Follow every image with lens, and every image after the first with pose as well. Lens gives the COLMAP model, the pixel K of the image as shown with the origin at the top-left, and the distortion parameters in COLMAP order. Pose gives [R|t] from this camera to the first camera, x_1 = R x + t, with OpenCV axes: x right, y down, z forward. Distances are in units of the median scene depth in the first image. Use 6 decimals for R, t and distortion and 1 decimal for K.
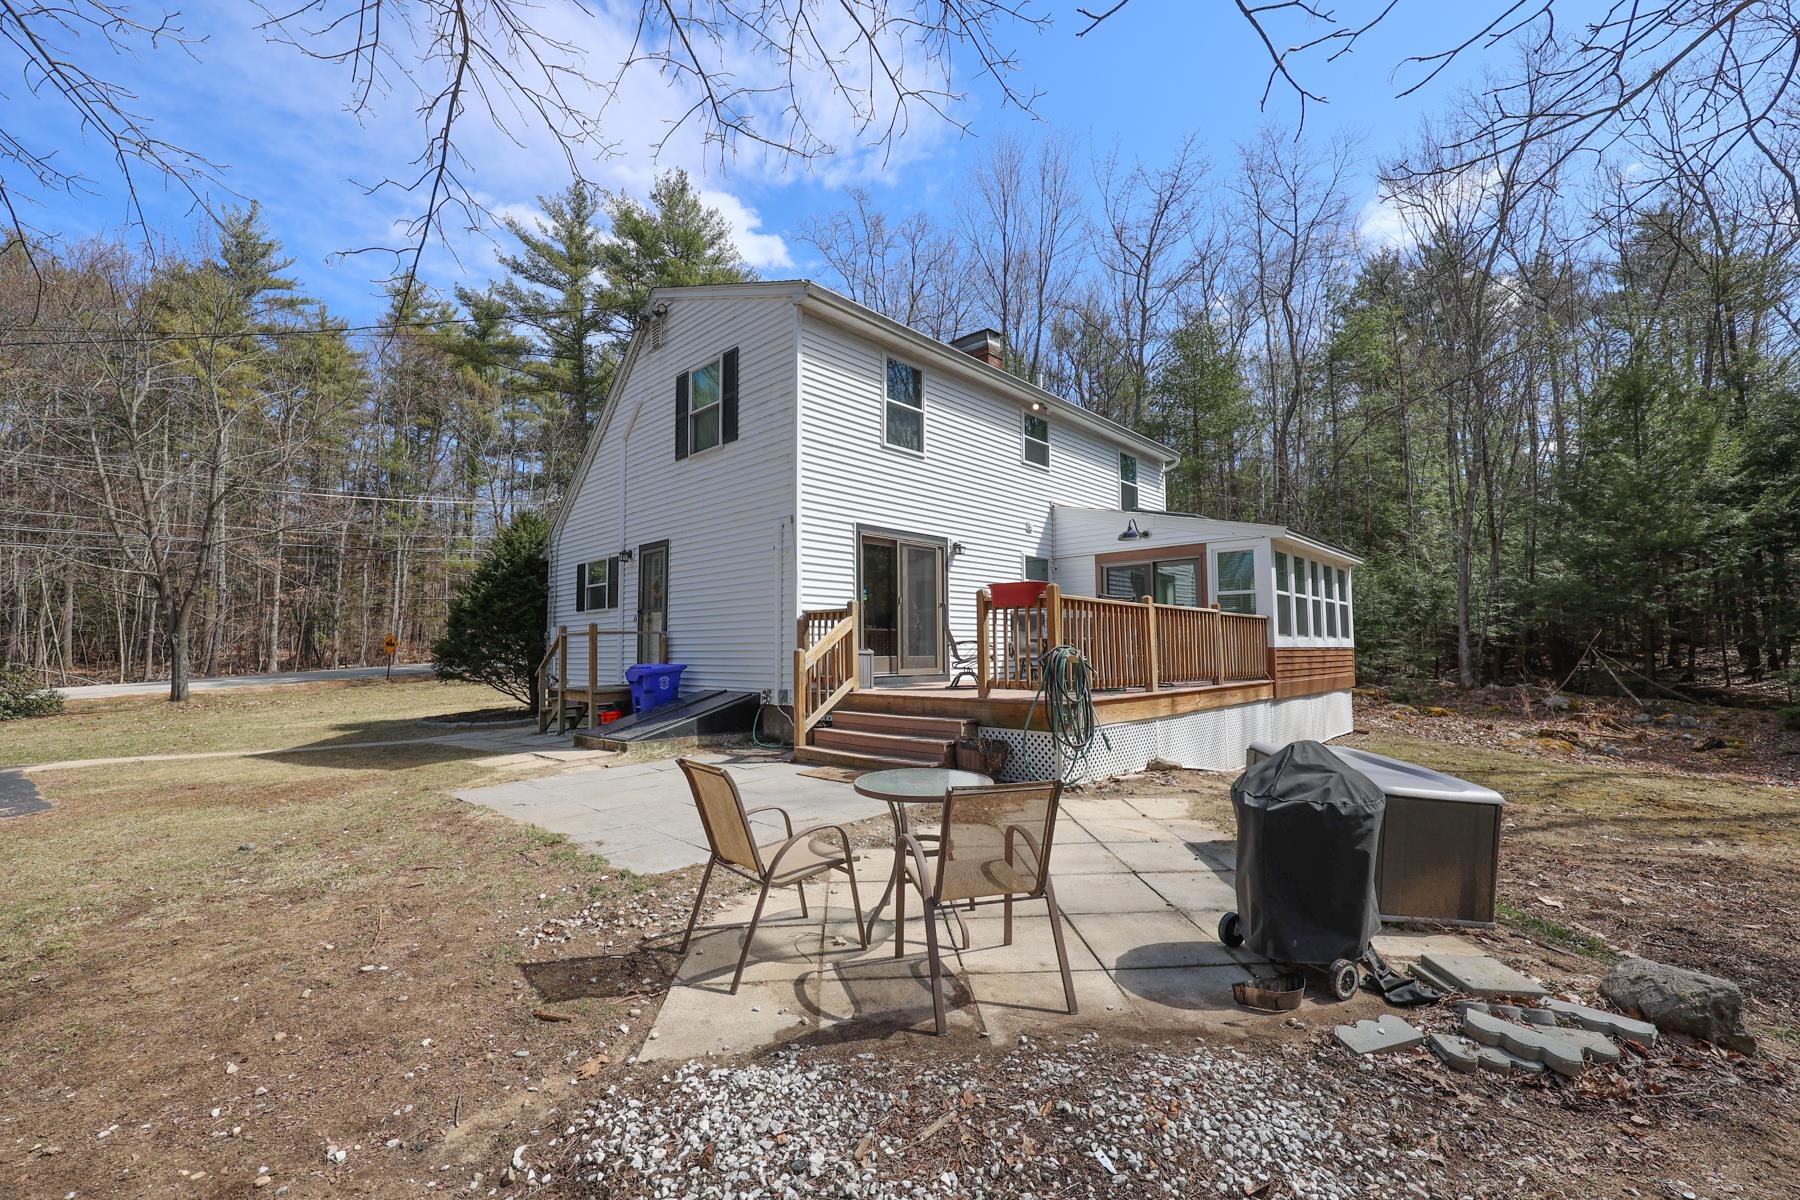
lens RADIAL K [[739.2, 0, 902.1], [0, 739.2, 599.5], [0, 0, 1]] dist [0.000036, 0.001073]
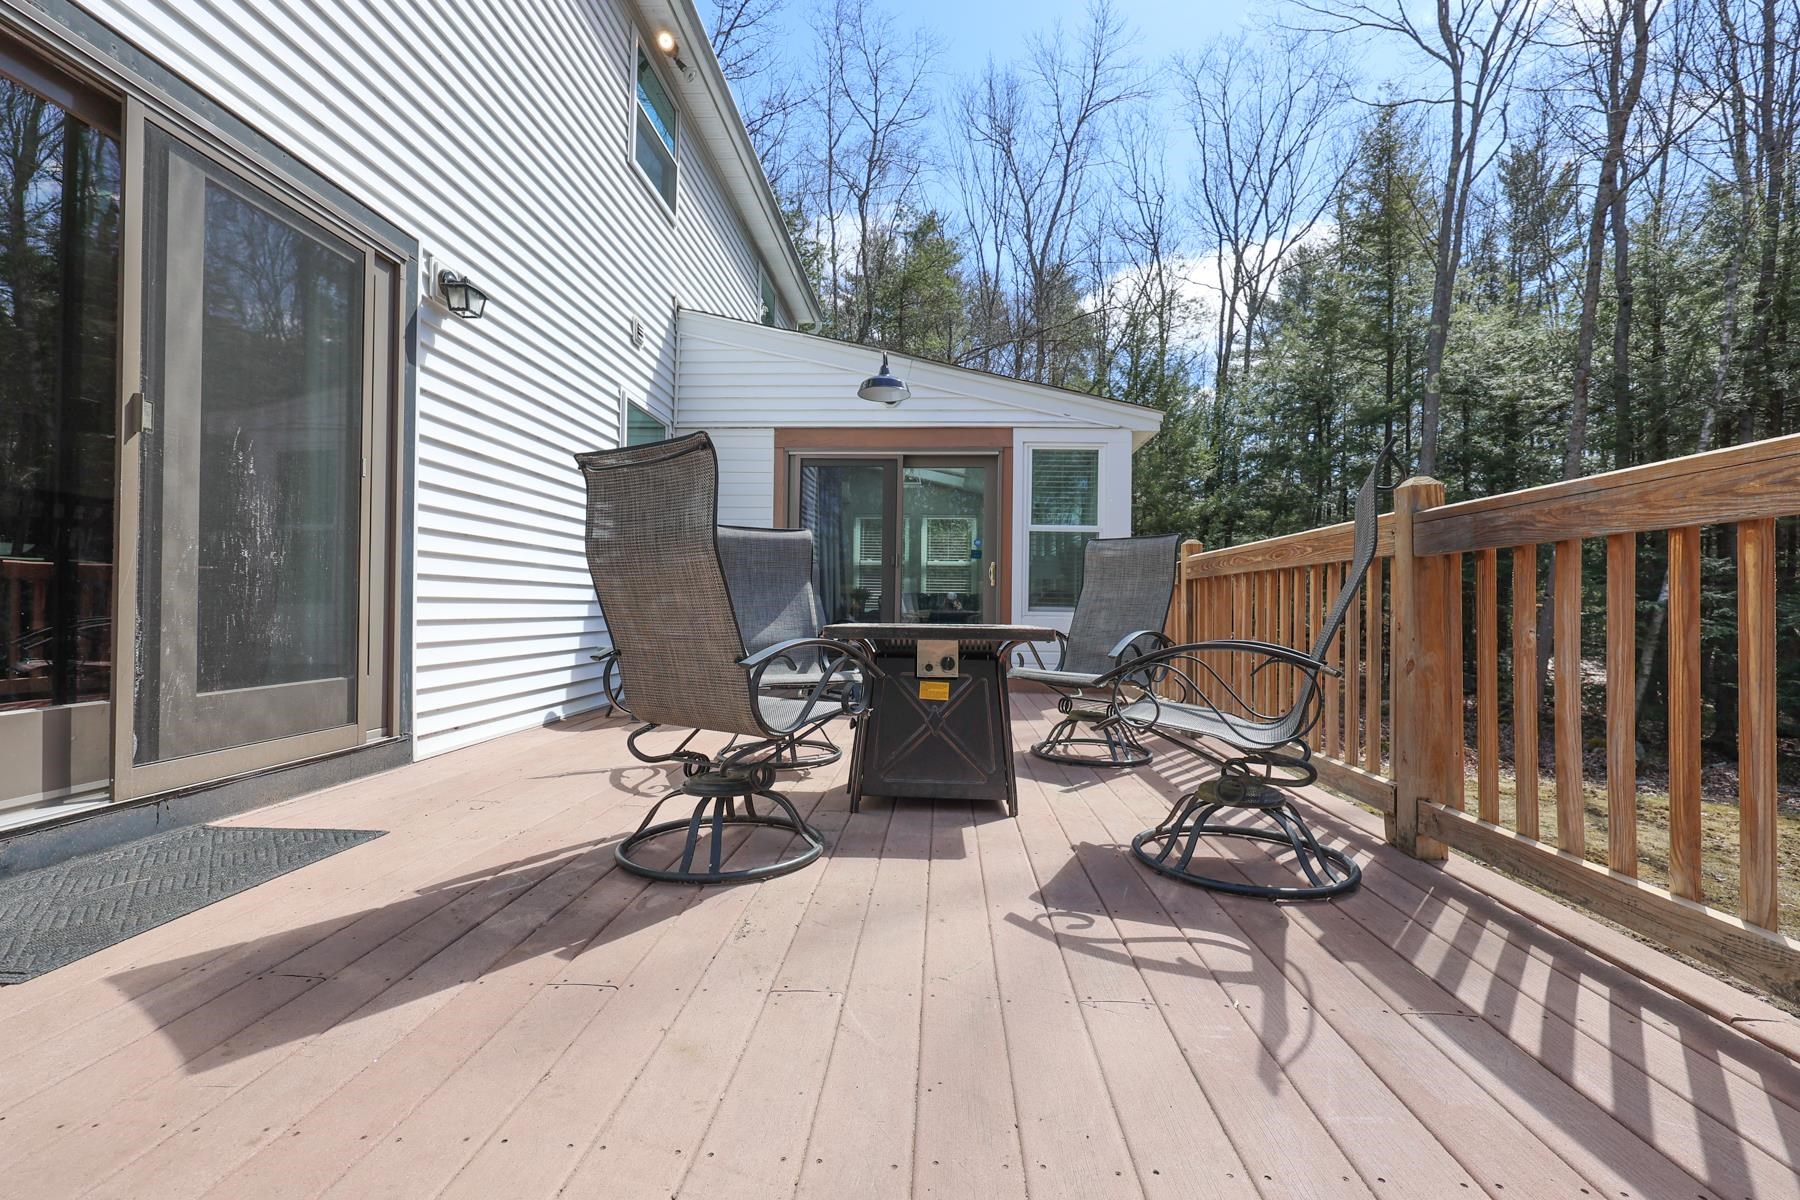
lens RADIAL K [[739.2, 0, 899.9], [0, 739.2, 600.3], [0, 0, 1]] dist [0.000036, 0.001073]
pose [[0.757767, 0.022222, 0.652147, 0.017967], [-0.065192, 0.996998, 0.041778, 0.022890], [-0.649260, -0.074173, 0.756941, 0.572125]]
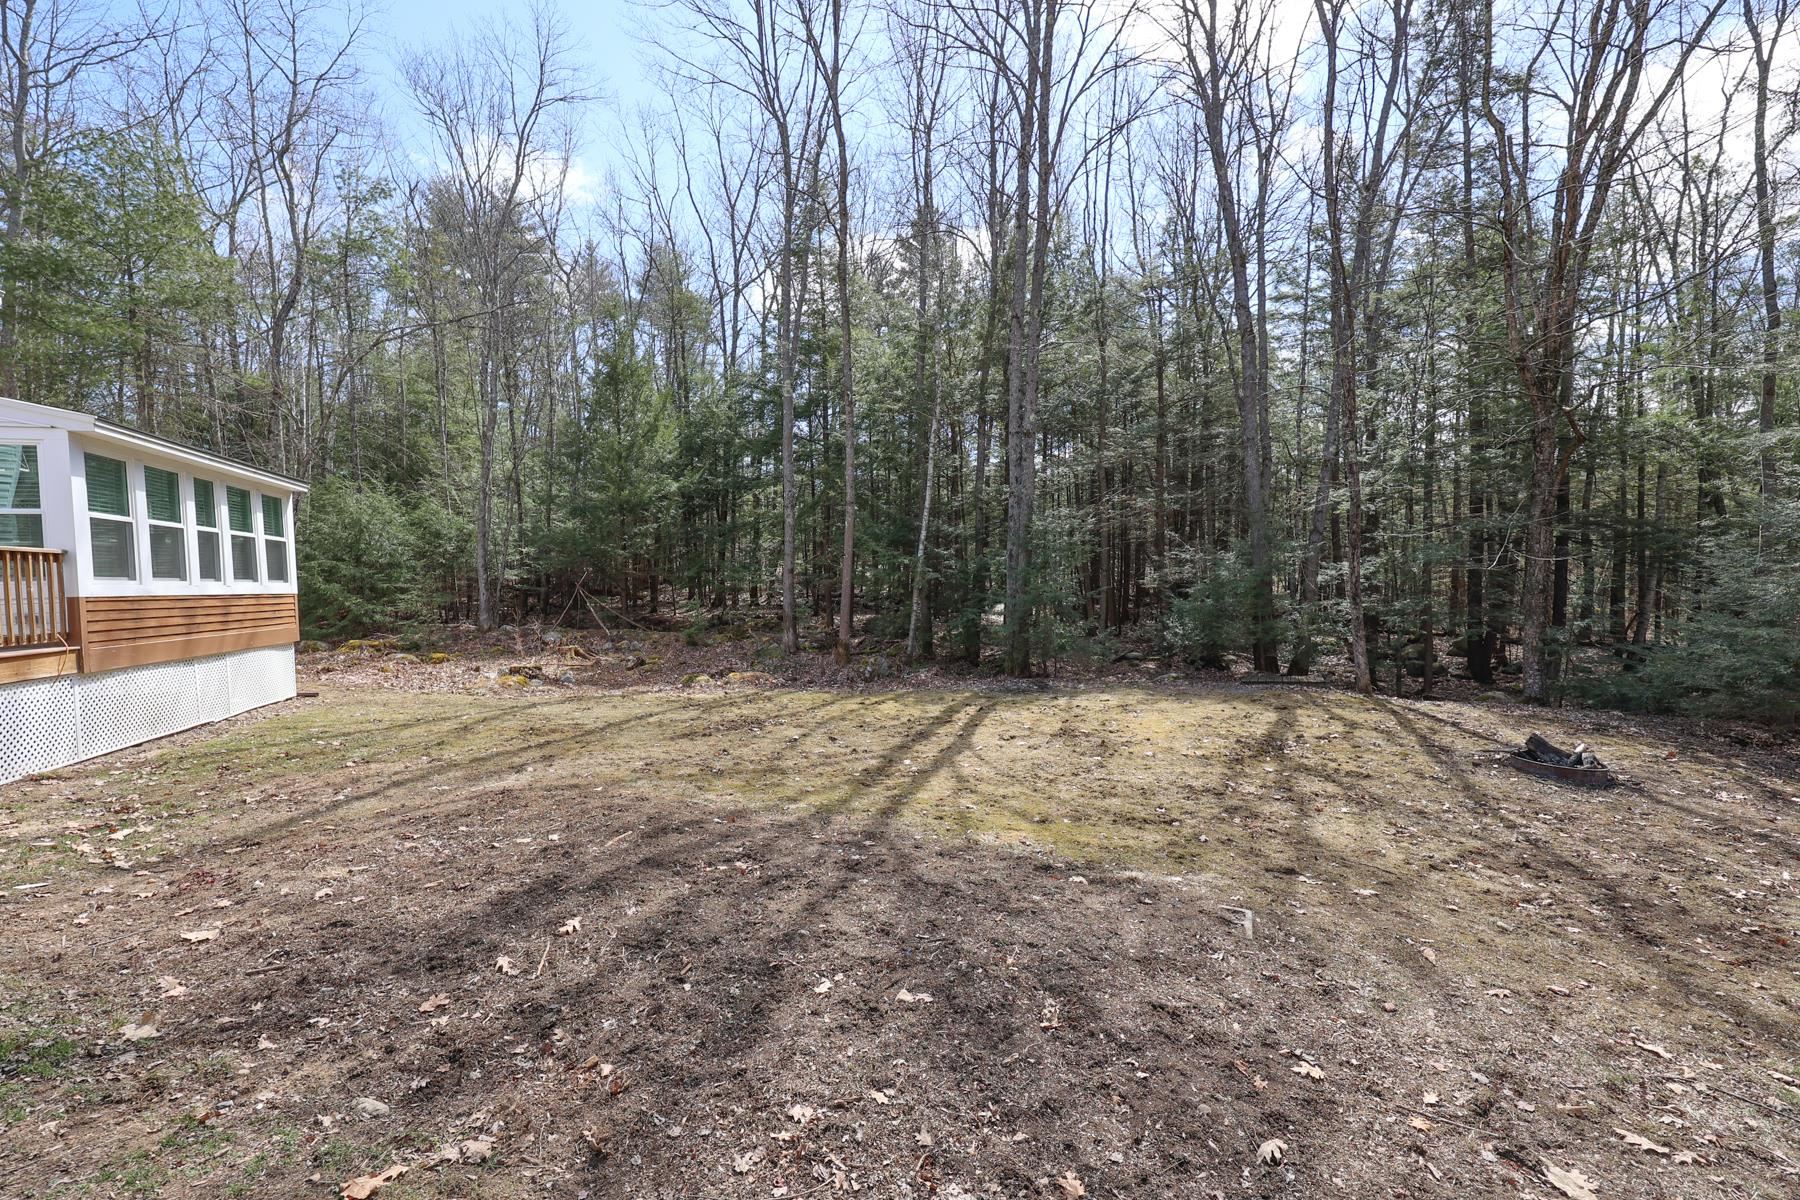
lens RADIAL K [[739.2, 0, 908.7], [0, 739.2, 601.1], [0, 0, 1]] dist [0.000036, 0.001073]
pose [[0.463932, -0.035961, 0.885141, 0.215565], [-0.030063, 0.997961, 0.056301, 0.007209], [-0.885361, -0.052730, 0.461905, 0.024642]]
